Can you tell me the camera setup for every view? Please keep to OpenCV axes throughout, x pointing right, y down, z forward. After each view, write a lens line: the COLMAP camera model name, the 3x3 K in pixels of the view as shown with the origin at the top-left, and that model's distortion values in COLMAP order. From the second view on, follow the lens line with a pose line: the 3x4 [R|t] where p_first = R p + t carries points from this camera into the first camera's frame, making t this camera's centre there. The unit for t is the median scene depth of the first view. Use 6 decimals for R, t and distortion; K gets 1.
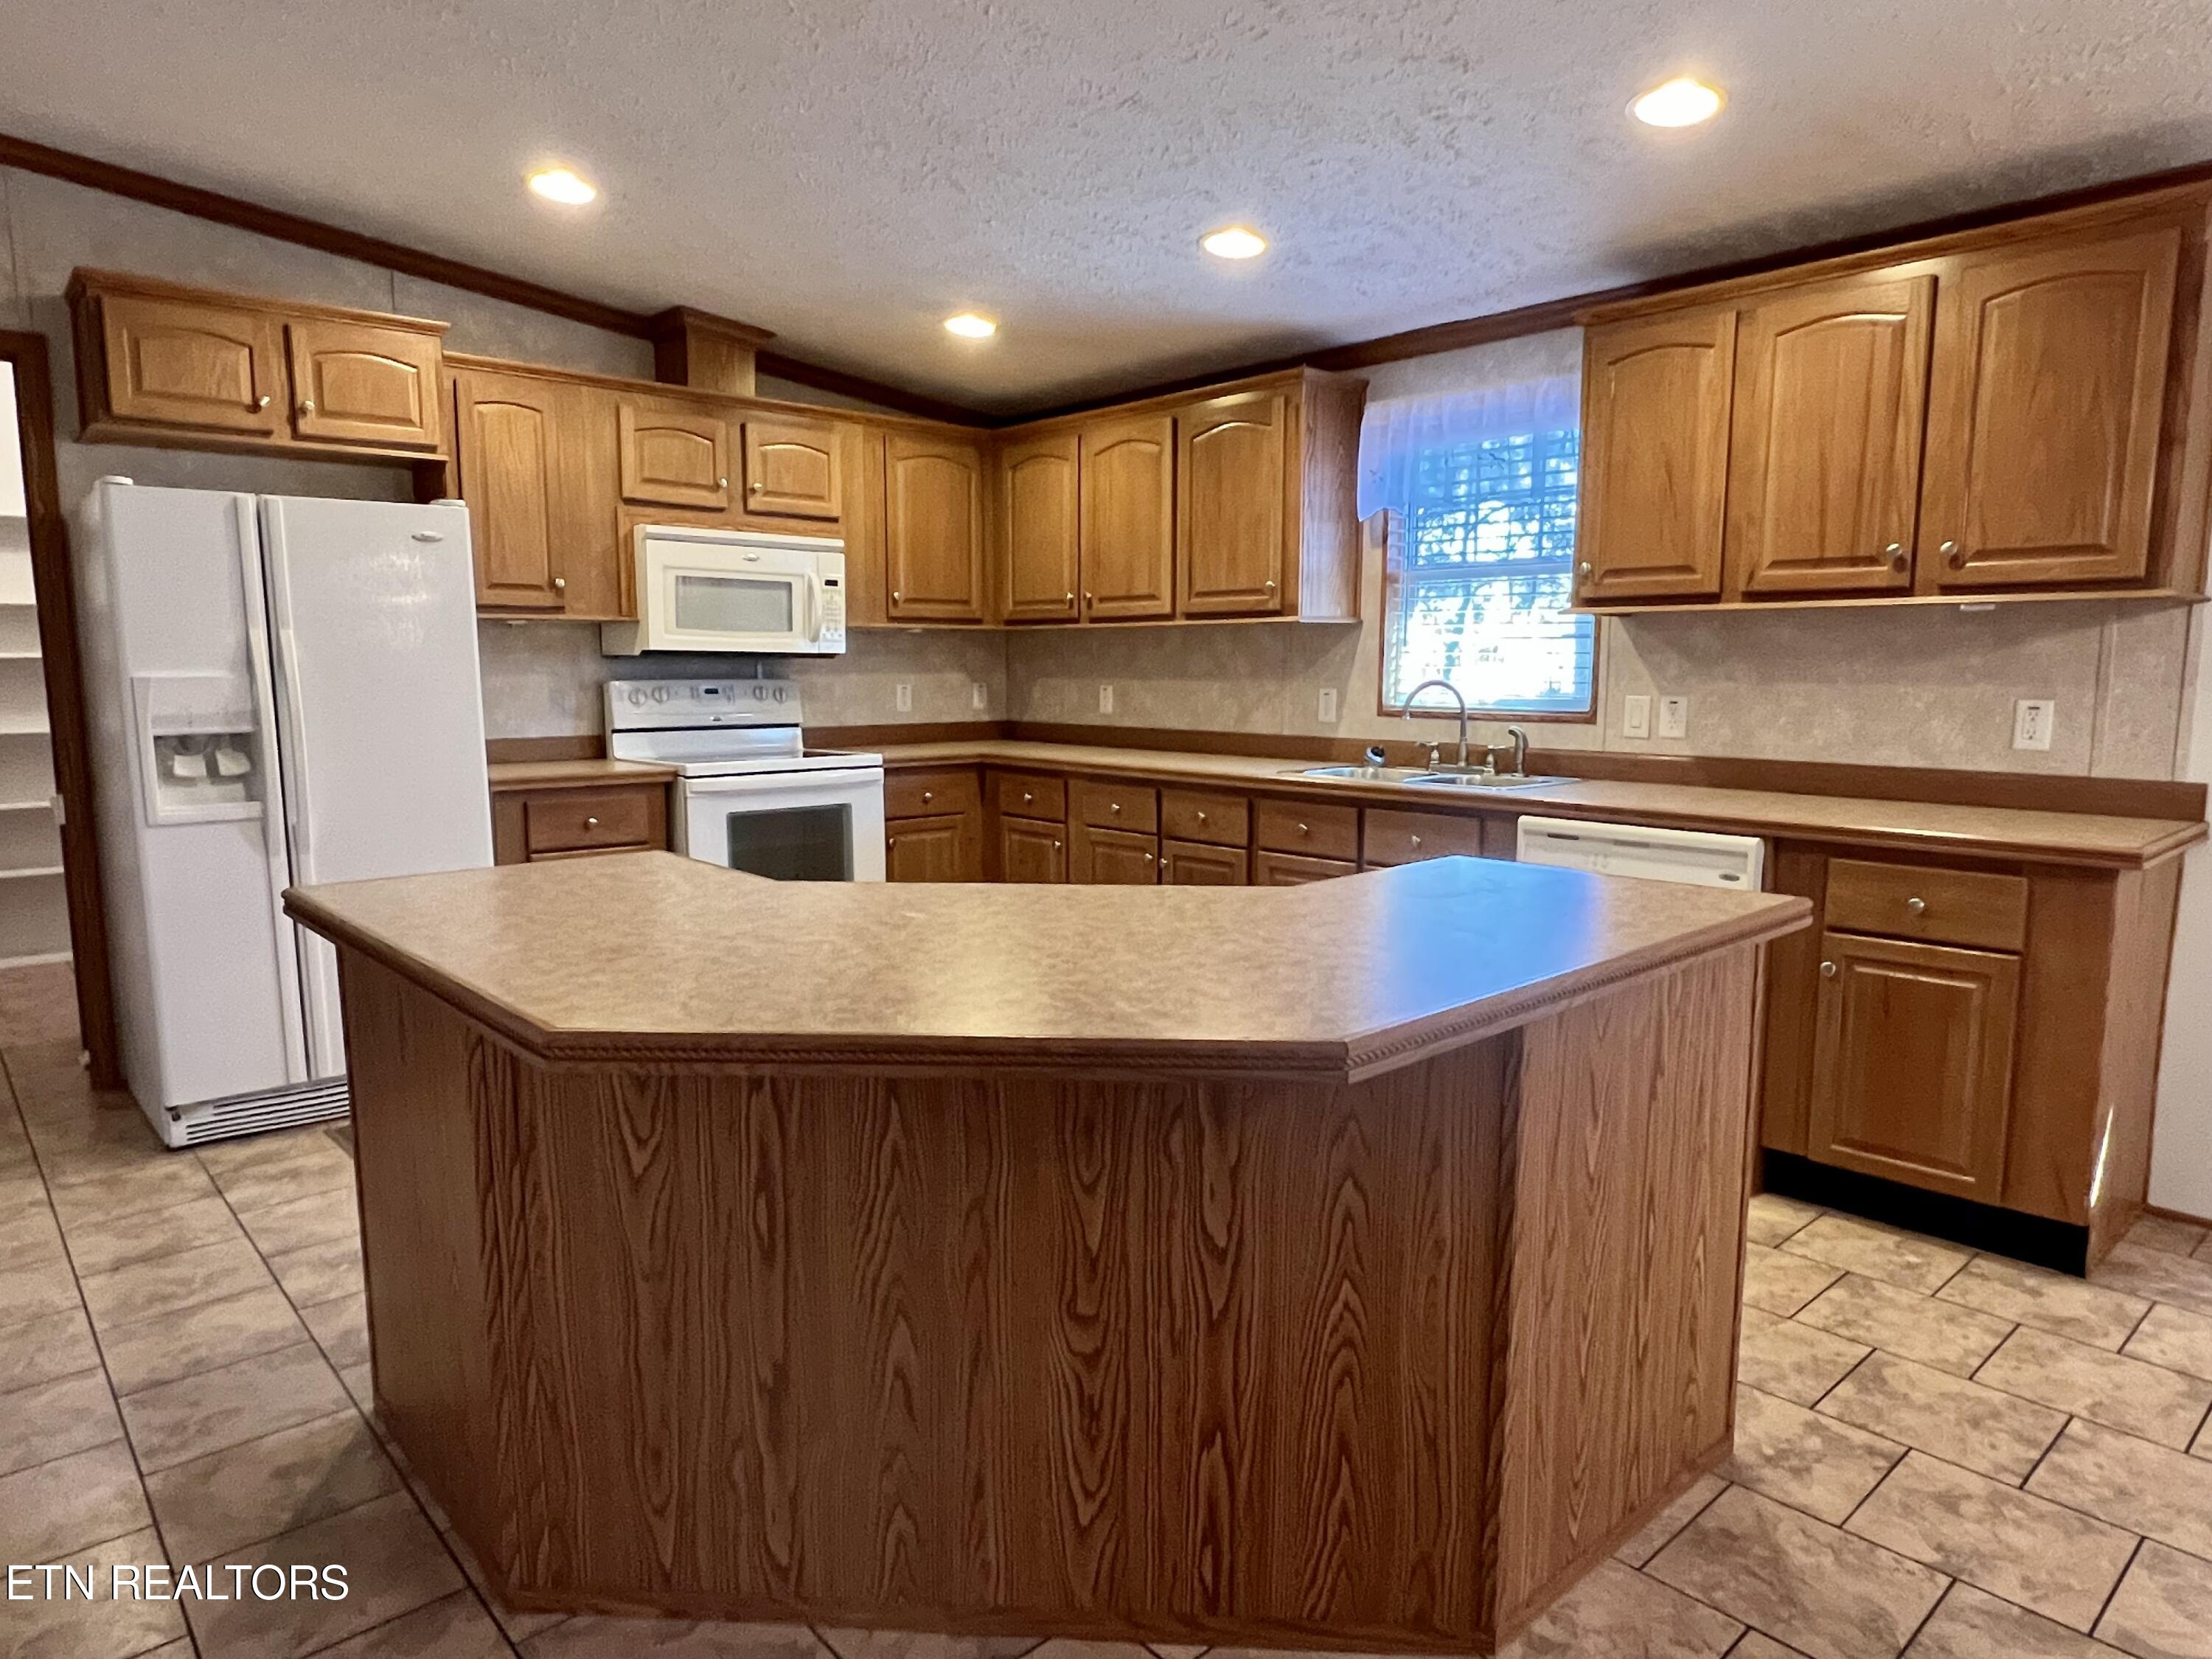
lens RADIAL K [[1347.0, 0, 1100.0], [0, 1347.0, 832.4], [0, 0, 1]] dist [0.008698, 0.000137]
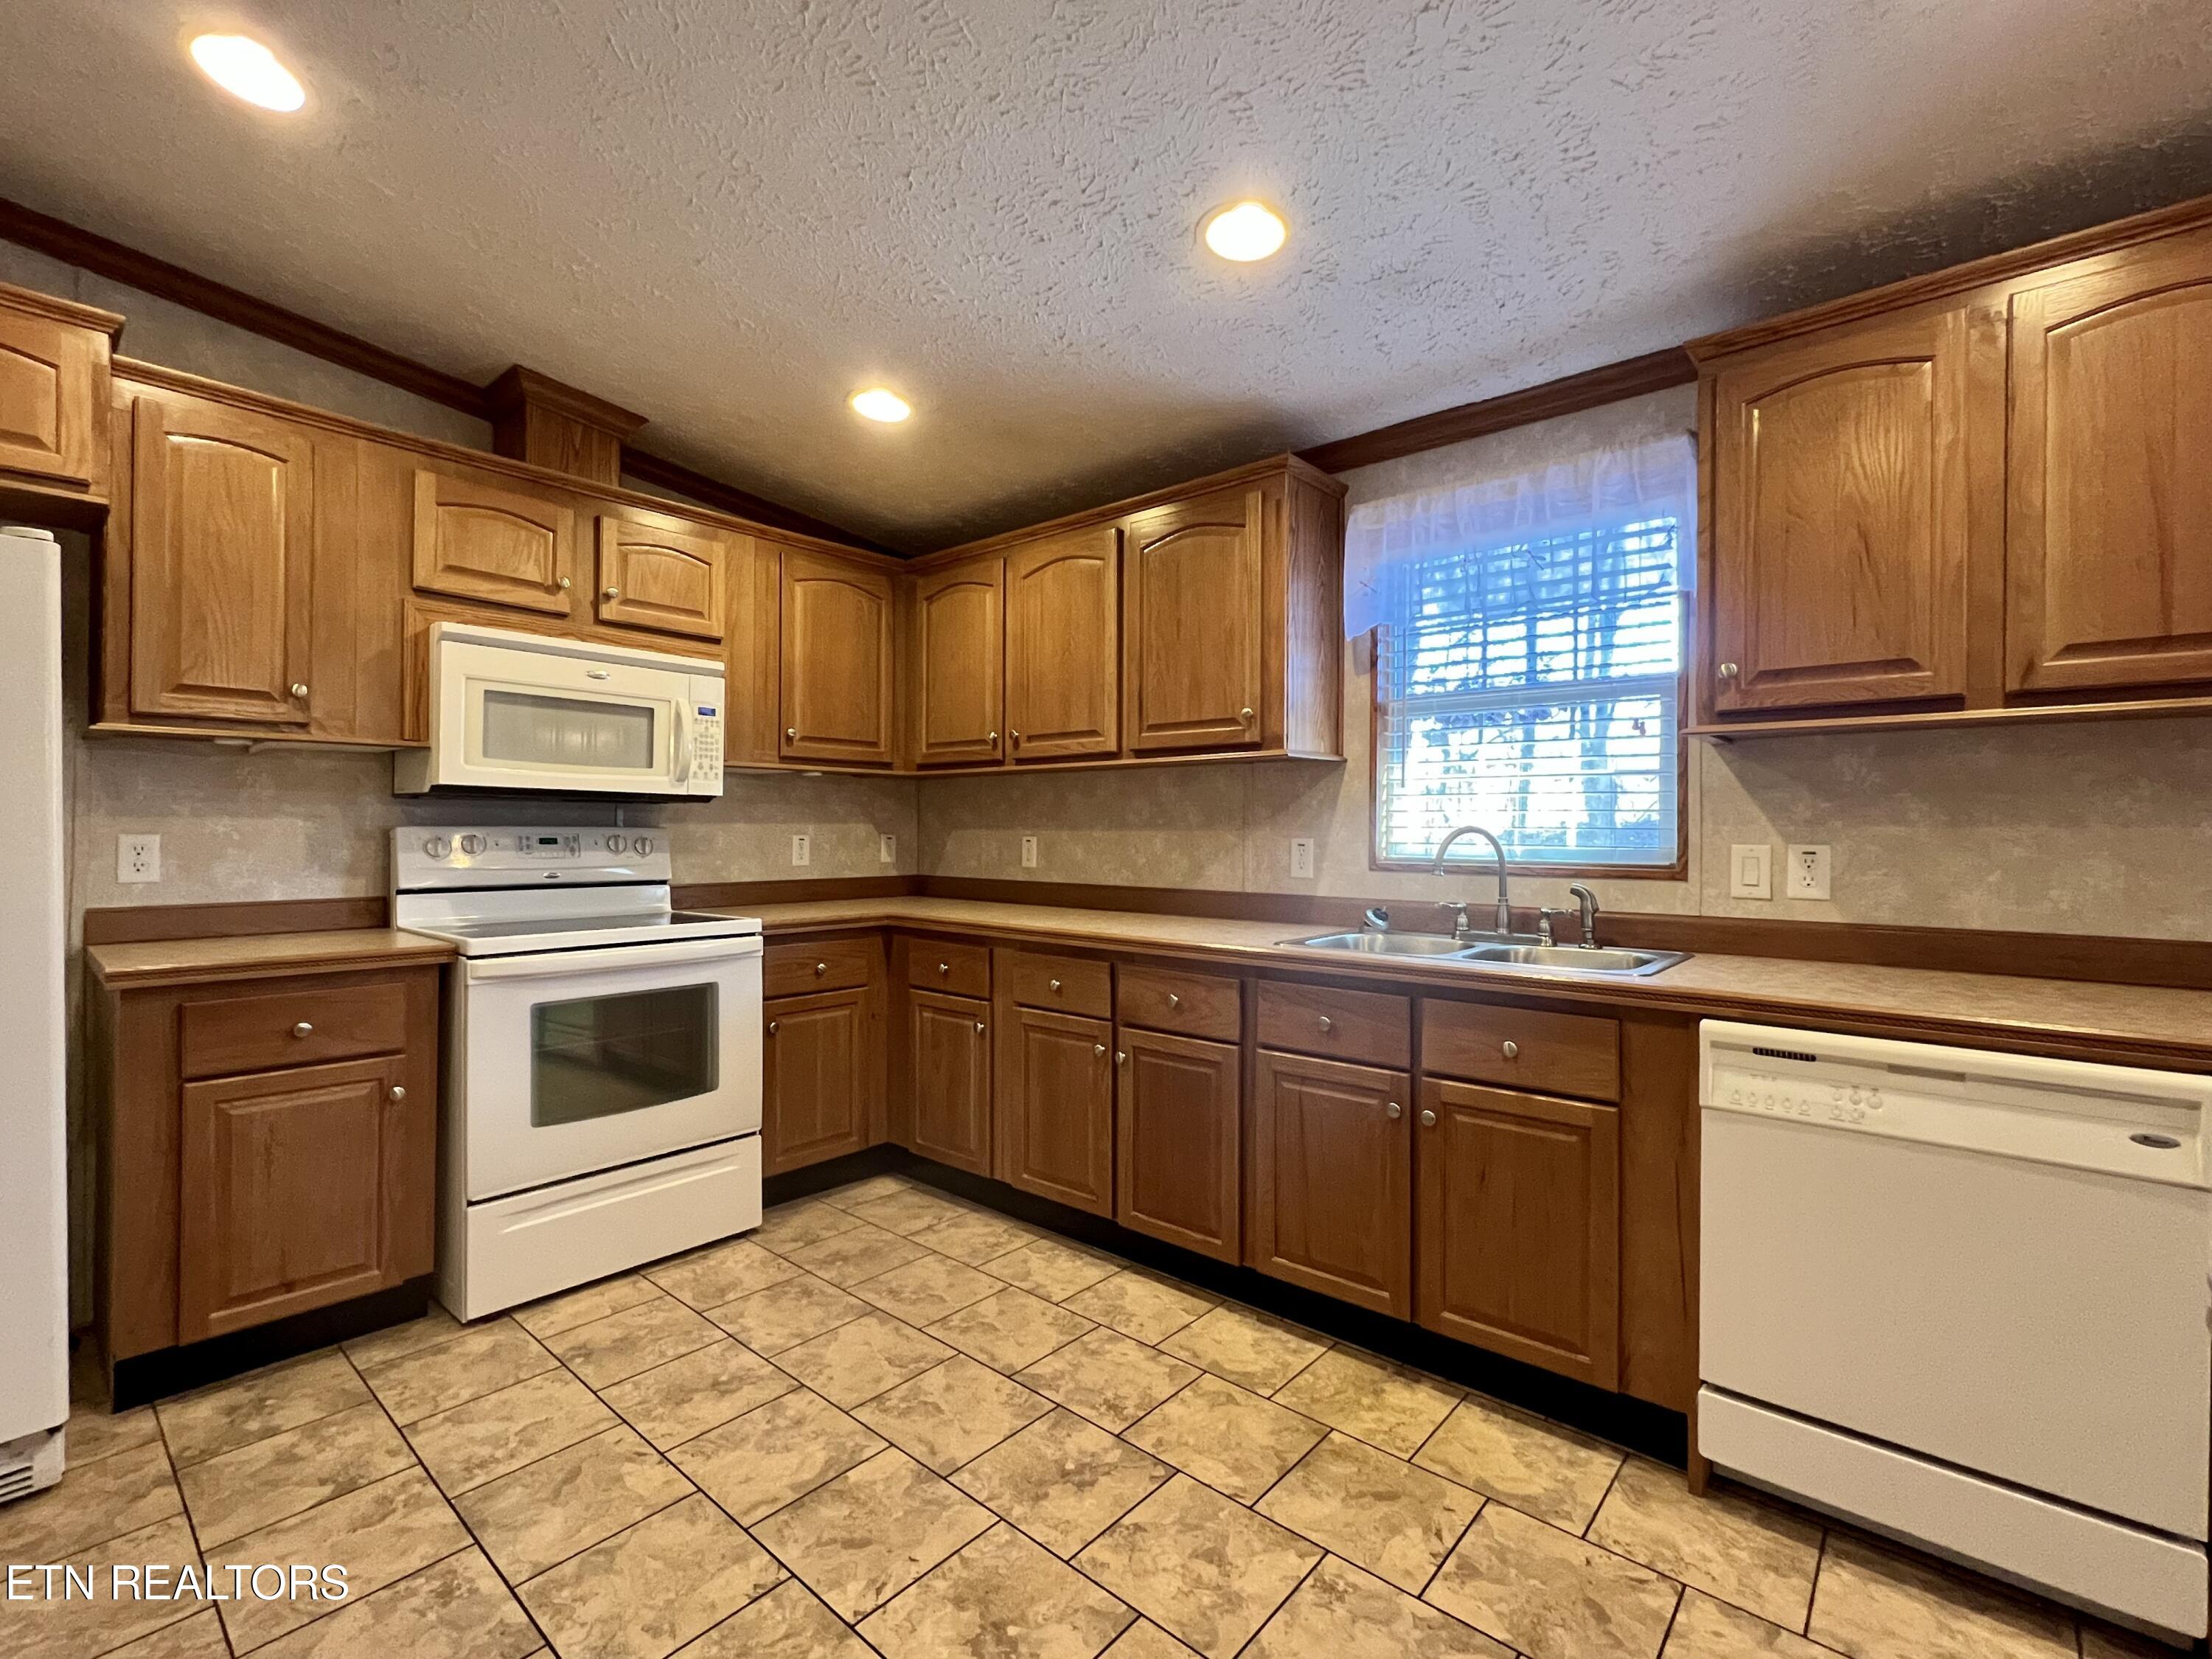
lens RADIAL K [[984.2, 0, 1102.7], [0, 984.2, 828.4], [0, 0, 1]] dist [-0.002257, -0.000290]
pose [[0.992512, 0.003630, 0.122095, -0.033581], [0.011986, 0.991839, -0.126929, -0.036922], [-0.121560, 0.127442, 0.984369, 0.415846]]
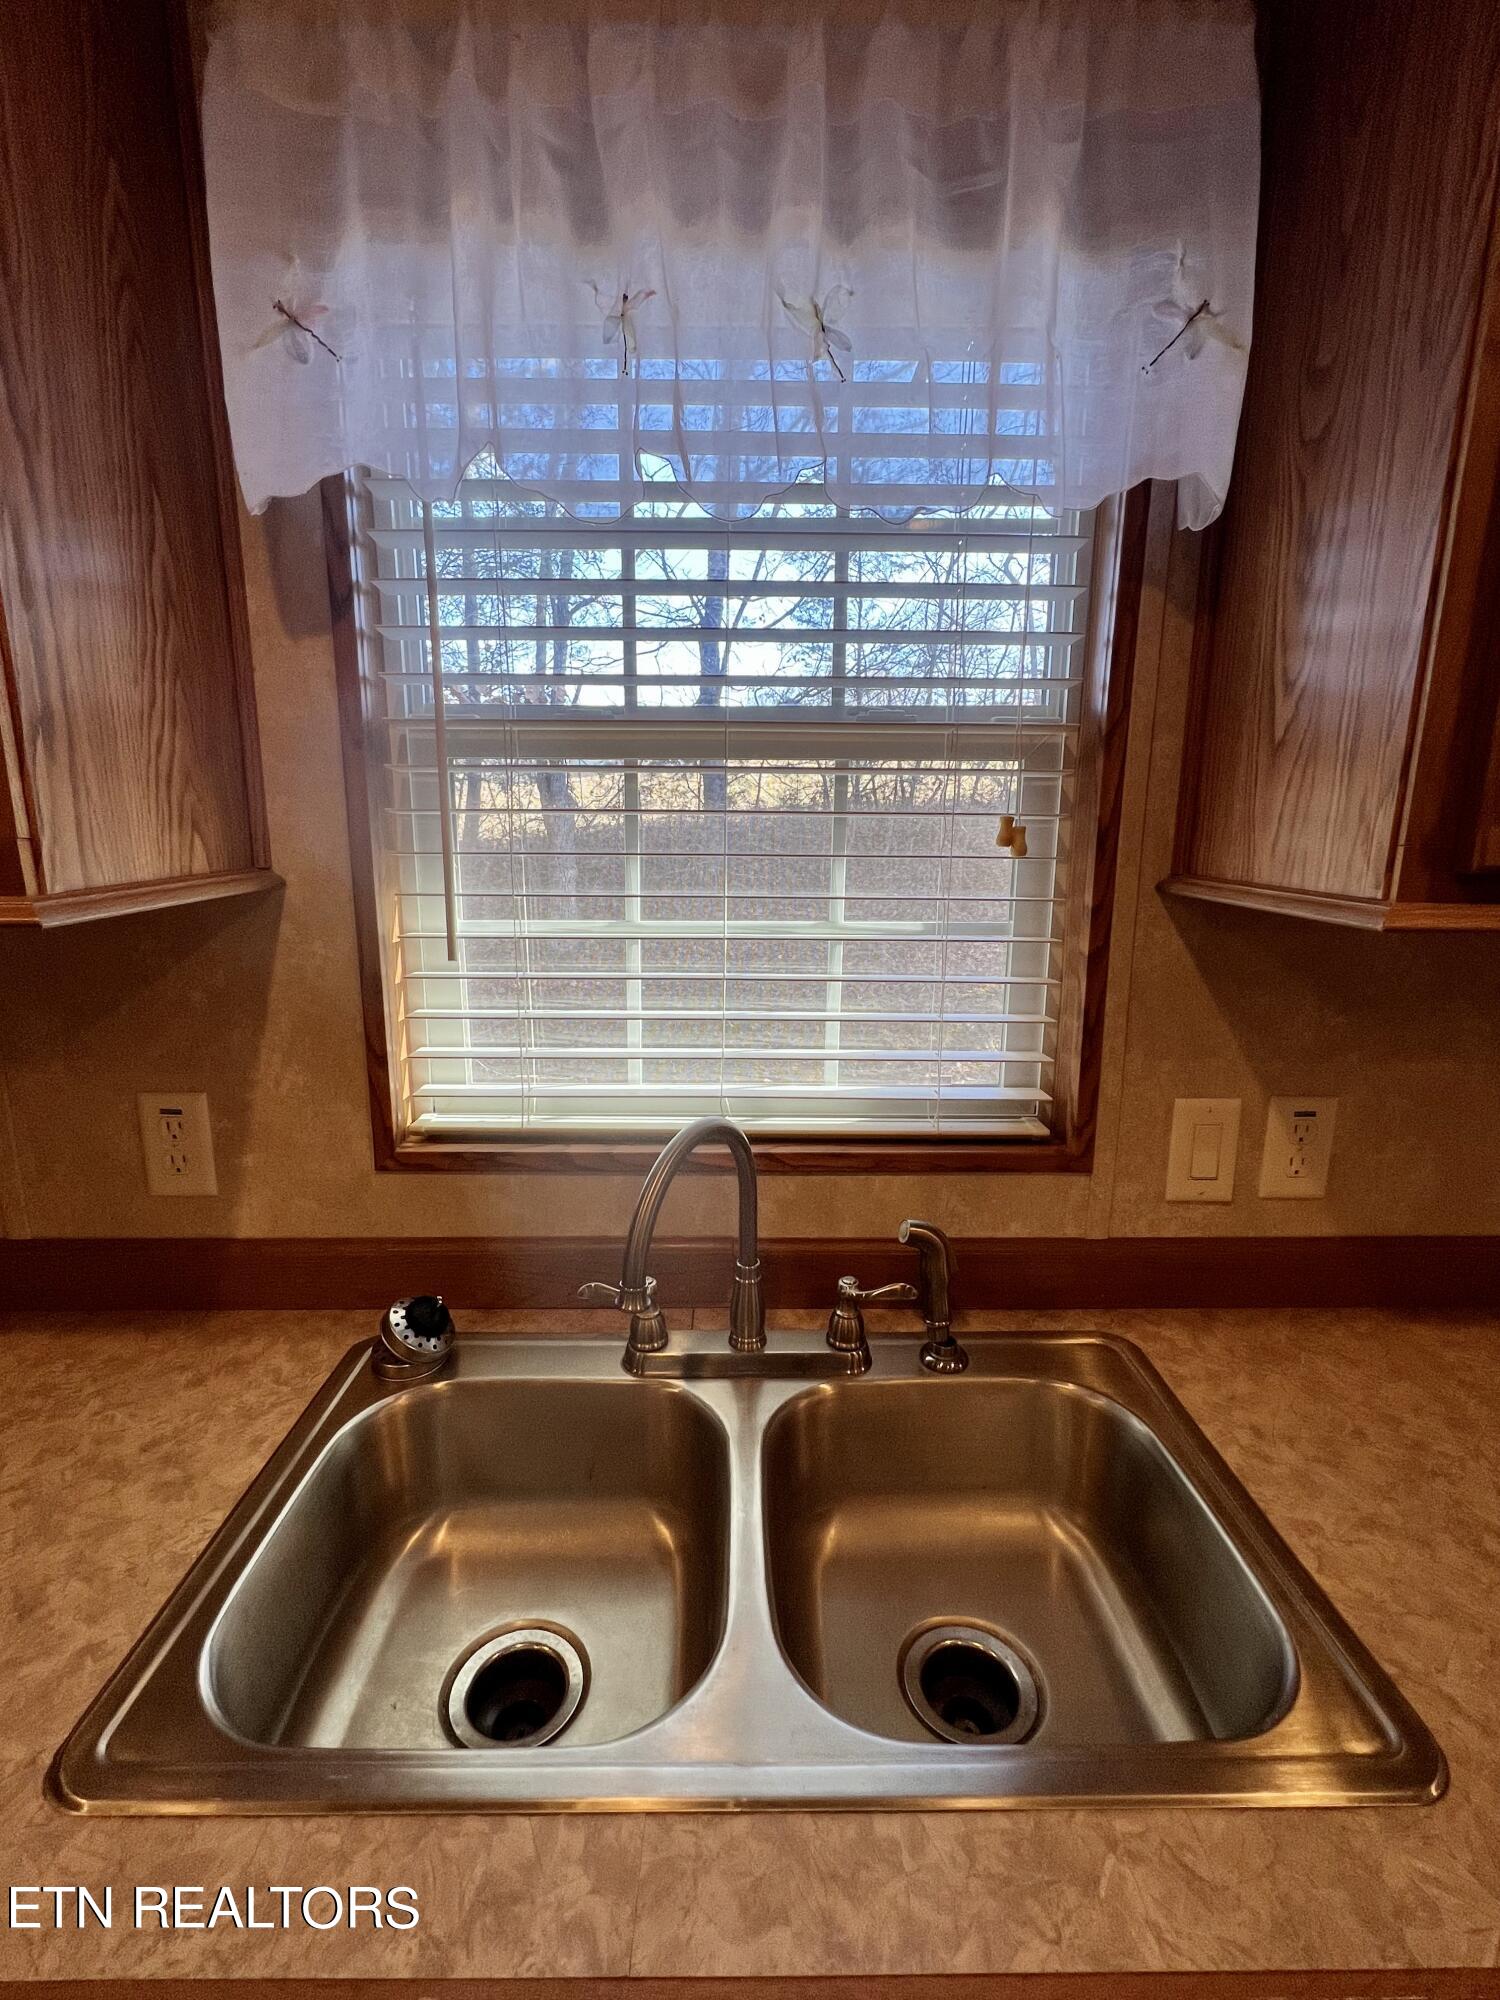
lens RADIAL K [[889.9, 0, 747.8], [0, 889.9, 994.5], [0, 0, 1]] dist [-0.002257, -0.000290]
pose [[0.660912, -0.148830, 0.735557, 0.113330], [0.091923, 0.988812, 0.117477, -0.146291], [-0.744812, -0.010028, 0.667199, 0.791737]]
